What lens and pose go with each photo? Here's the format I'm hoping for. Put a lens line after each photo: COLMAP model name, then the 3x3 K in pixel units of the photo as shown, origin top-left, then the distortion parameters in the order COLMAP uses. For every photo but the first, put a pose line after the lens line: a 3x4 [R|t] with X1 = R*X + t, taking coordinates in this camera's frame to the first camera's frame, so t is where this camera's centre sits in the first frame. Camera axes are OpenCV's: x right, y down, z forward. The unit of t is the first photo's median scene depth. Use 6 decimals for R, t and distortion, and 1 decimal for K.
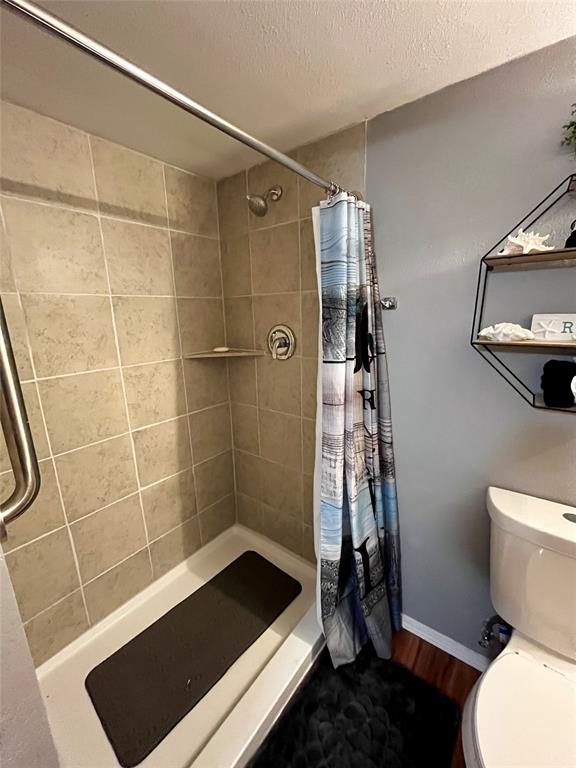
lens RADIAL K [[313.5, 0, 286.9], [0, 313.5, 384.4], [0, 0, 1]] dist [-0.001250, 0.000213]
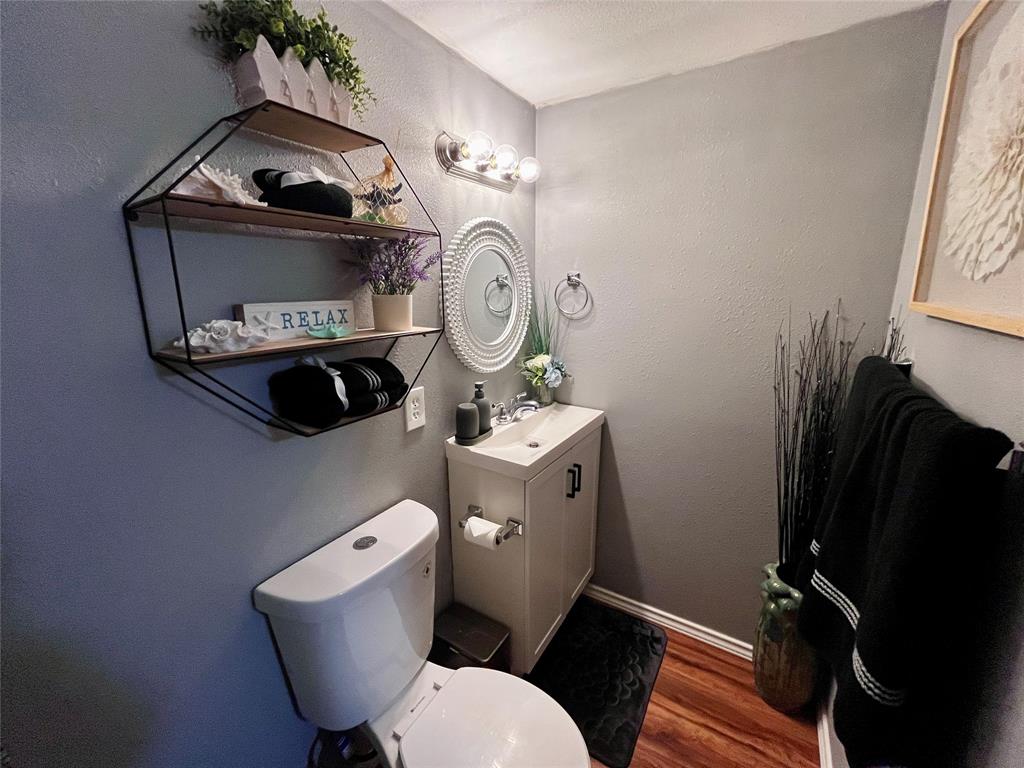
lens RADIAL K [[418.0, 0, 512.2], [0, 418.0, 387.1], [0, 0, 1]] dist [-0.001250, 0.000213]
pose [[-0.094749, -0.203695, 0.974439, -0.131861], [0.223256, 0.949562, 0.220203, -0.128417], [-0.970144, 0.238413, -0.044494, 0.552665]]
